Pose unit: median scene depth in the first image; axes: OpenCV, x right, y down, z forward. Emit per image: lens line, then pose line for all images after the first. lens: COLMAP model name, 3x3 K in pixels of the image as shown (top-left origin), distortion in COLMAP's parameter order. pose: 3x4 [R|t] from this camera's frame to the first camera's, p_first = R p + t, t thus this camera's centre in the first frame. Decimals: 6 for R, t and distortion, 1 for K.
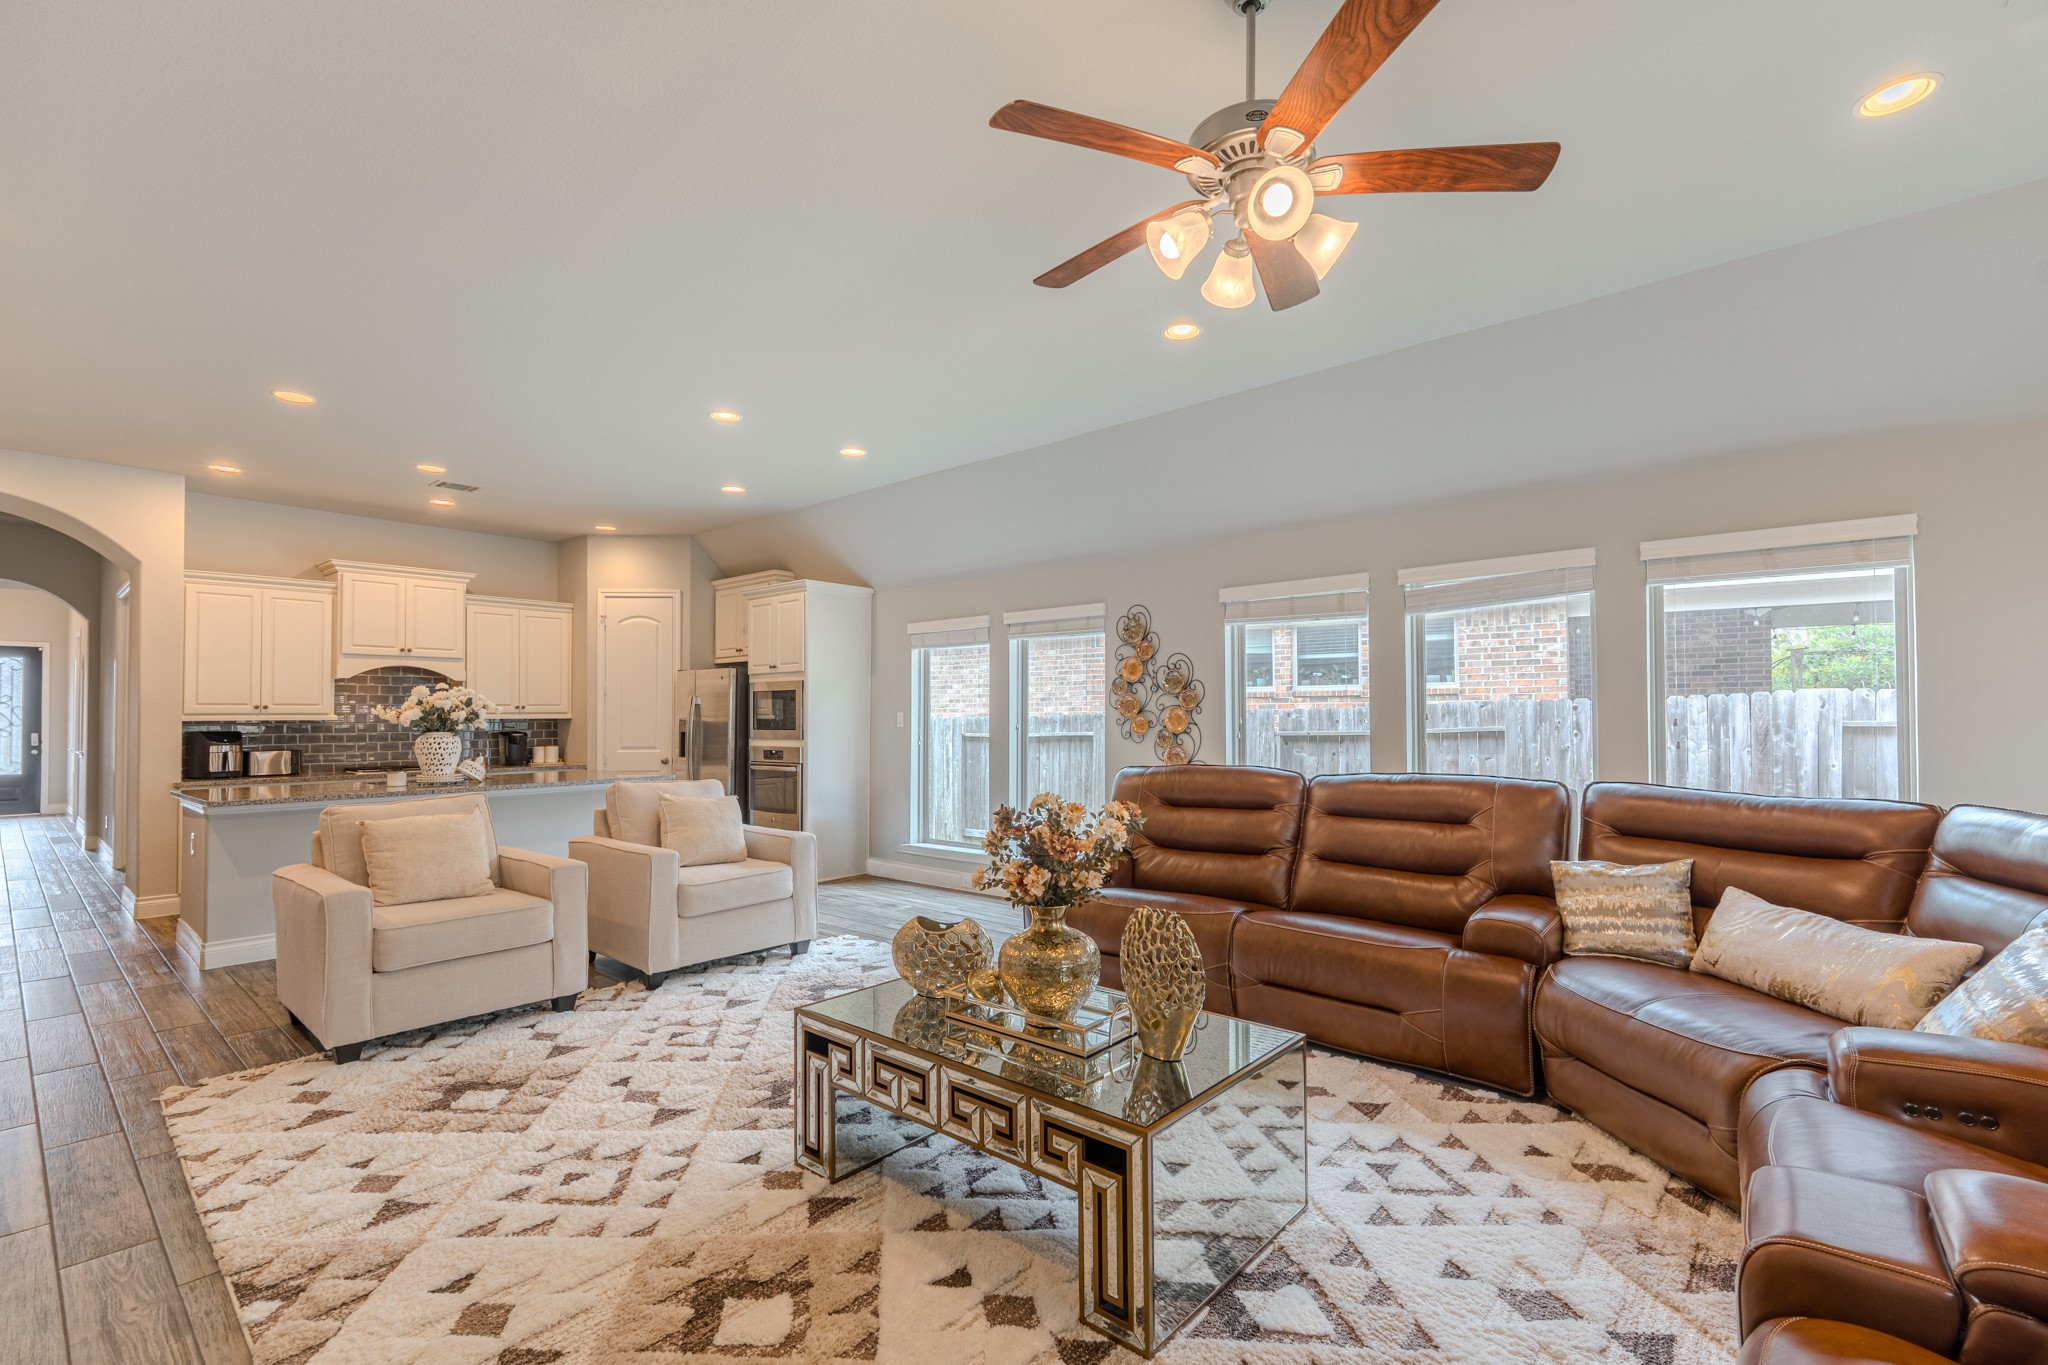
lens RADIAL K [[908.9, 0, 1012.4], [0, 908.9, 694.5], [0, 0, 1]] dist [-0.008357, 0.002794]
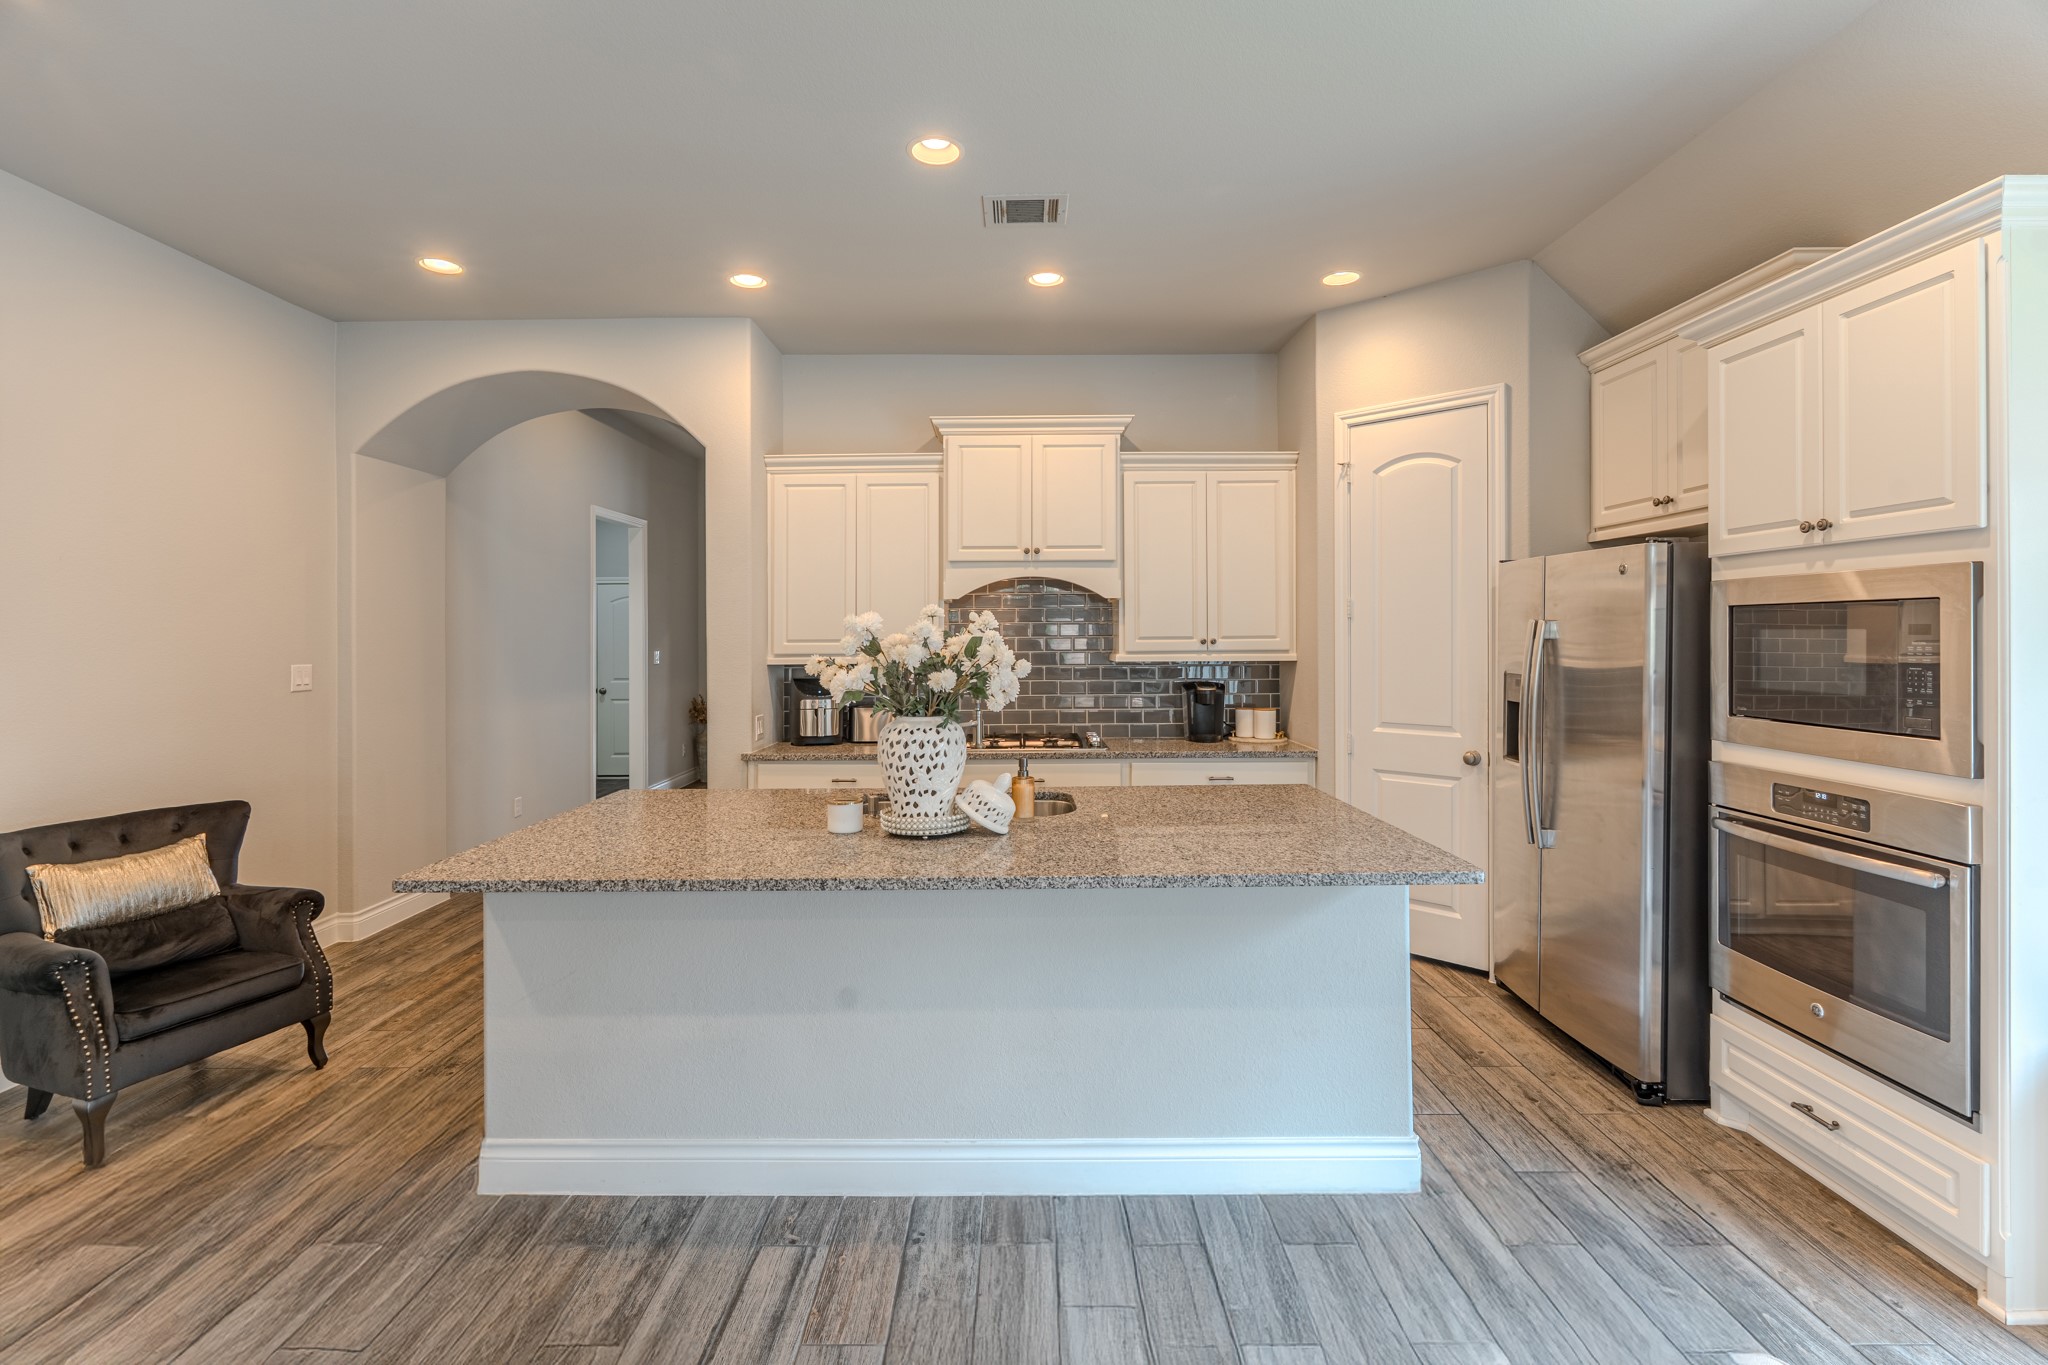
lens RADIAL K [[908.9, 0, 1014.6], [0, 908.9, 632.0], [0, 0, 1]] dist [-0.008357, 0.002794]
pose [[0.653476, -0.000132, -0.756948, -0.239373], [0.021662, 0.999594, 0.018527, -0.006557], [0.756638, -0.028504, 0.653213, 0.675816]]
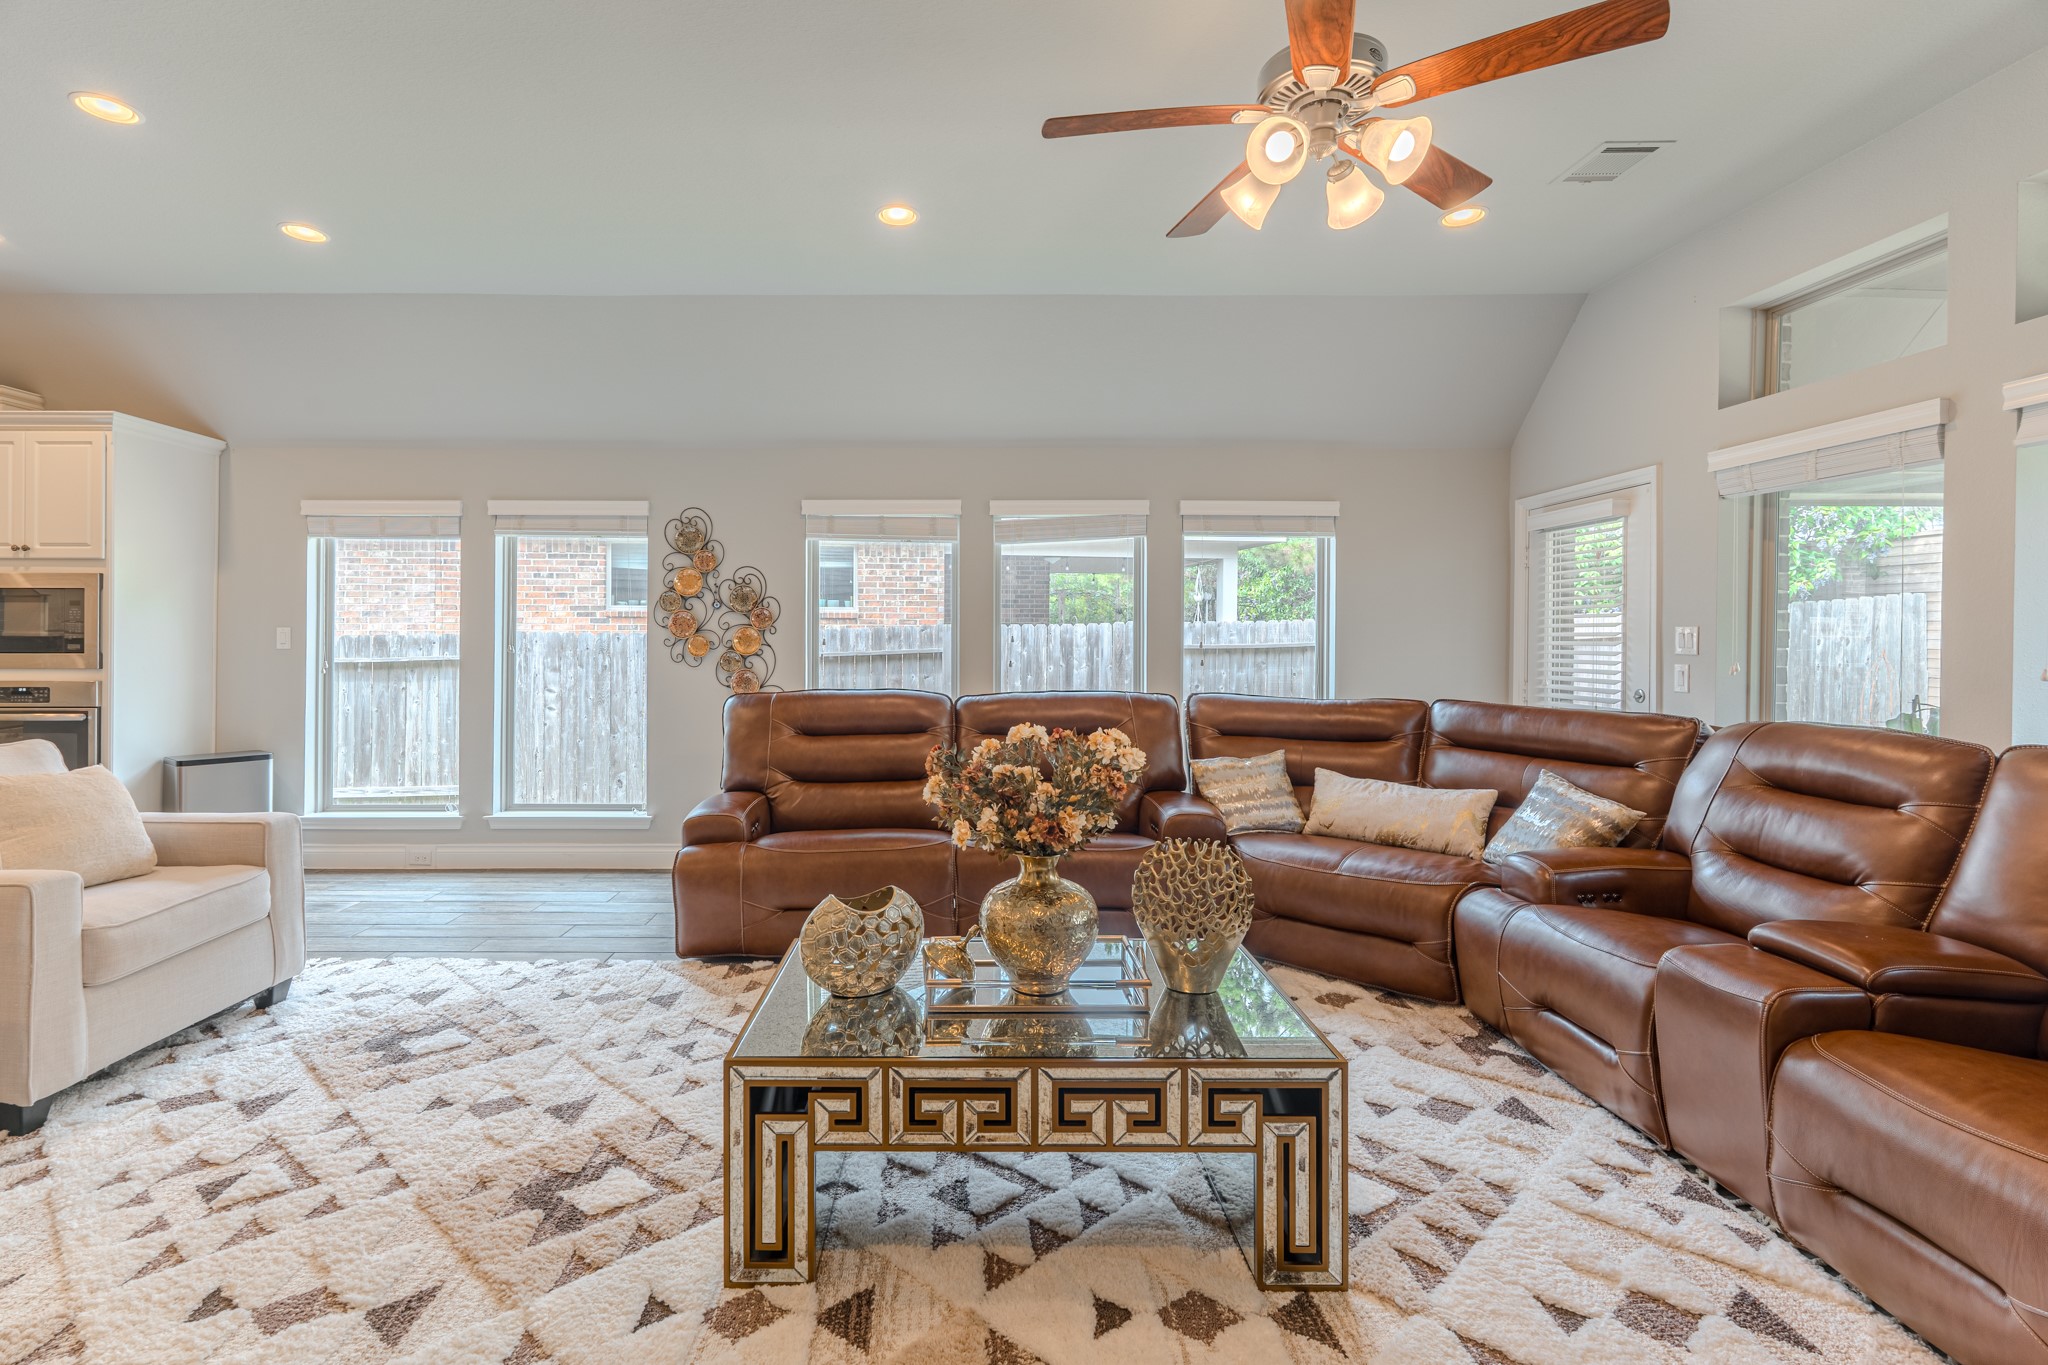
lens RADIAL K [[908.9, 0, 1010.4], [0, 908.9, 643.6], [0, 0, 1]] dist [-0.008357, 0.002794]
pose [[0.746944, 0.004269, 0.664873, -0.197118], [-0.024063, 0.999498, 0.020616, 0.005269], [-0.664451, -0.031398, 0.746672, 0.134076]]
